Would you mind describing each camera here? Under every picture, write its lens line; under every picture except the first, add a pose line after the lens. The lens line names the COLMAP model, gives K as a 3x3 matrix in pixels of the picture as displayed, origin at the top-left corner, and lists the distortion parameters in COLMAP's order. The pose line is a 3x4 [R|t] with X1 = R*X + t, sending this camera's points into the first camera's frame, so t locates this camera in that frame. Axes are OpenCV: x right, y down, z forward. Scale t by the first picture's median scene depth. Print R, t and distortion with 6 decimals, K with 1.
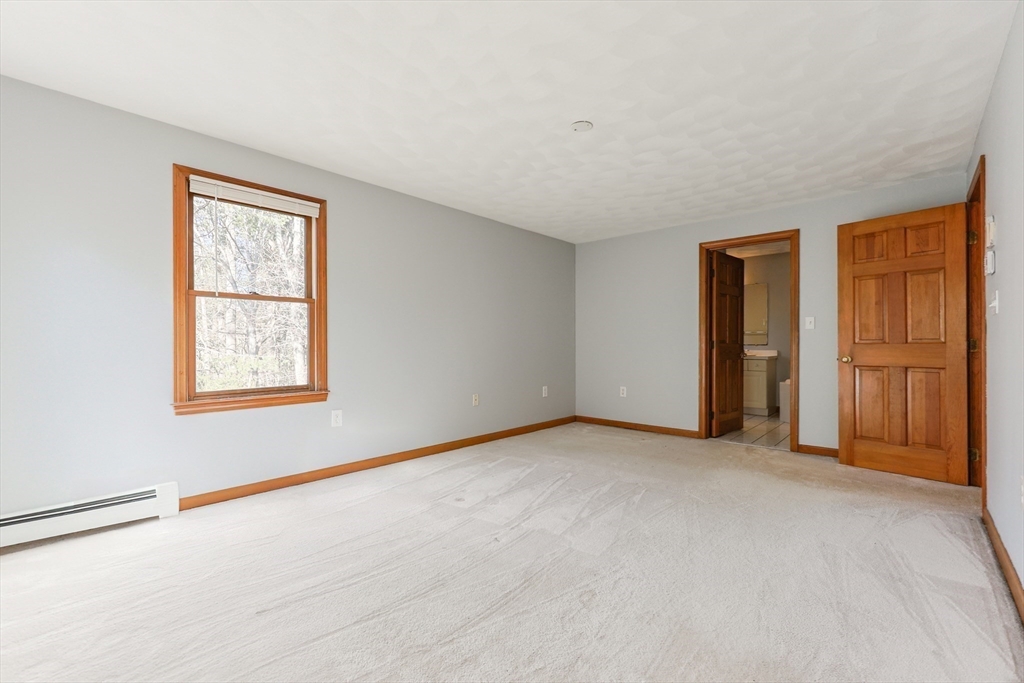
lens RADIAL K [[443.8, 0, 507.8], [0, 443.8, 342.2], [0, 0, 1]] dist [0.008643, -0.001304]
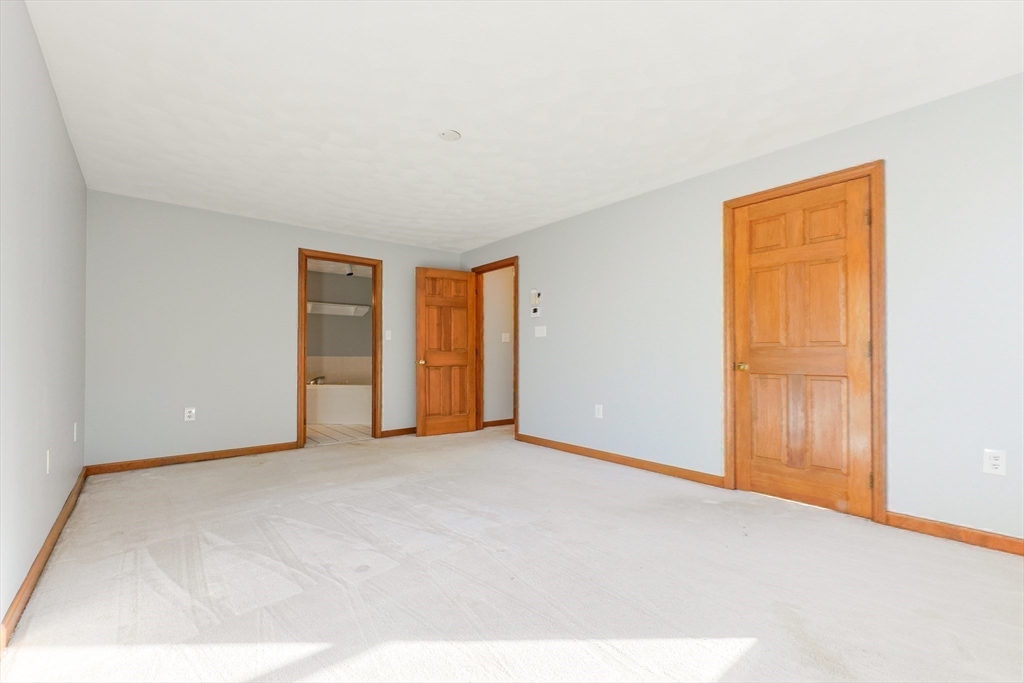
lens RADIAL K [[443.8, 0, 507.9], [0, 443.8, 348.3], [0, 0, 1]] dist [0.008643, -0.001304]
pose [[0.145236, 0.013731, 0.989302, -0.649427], [-0.003791, 0.999904, -0.013322, 0.012572], [-0.989390, -0.001816, 0.145274, 0.561290]]
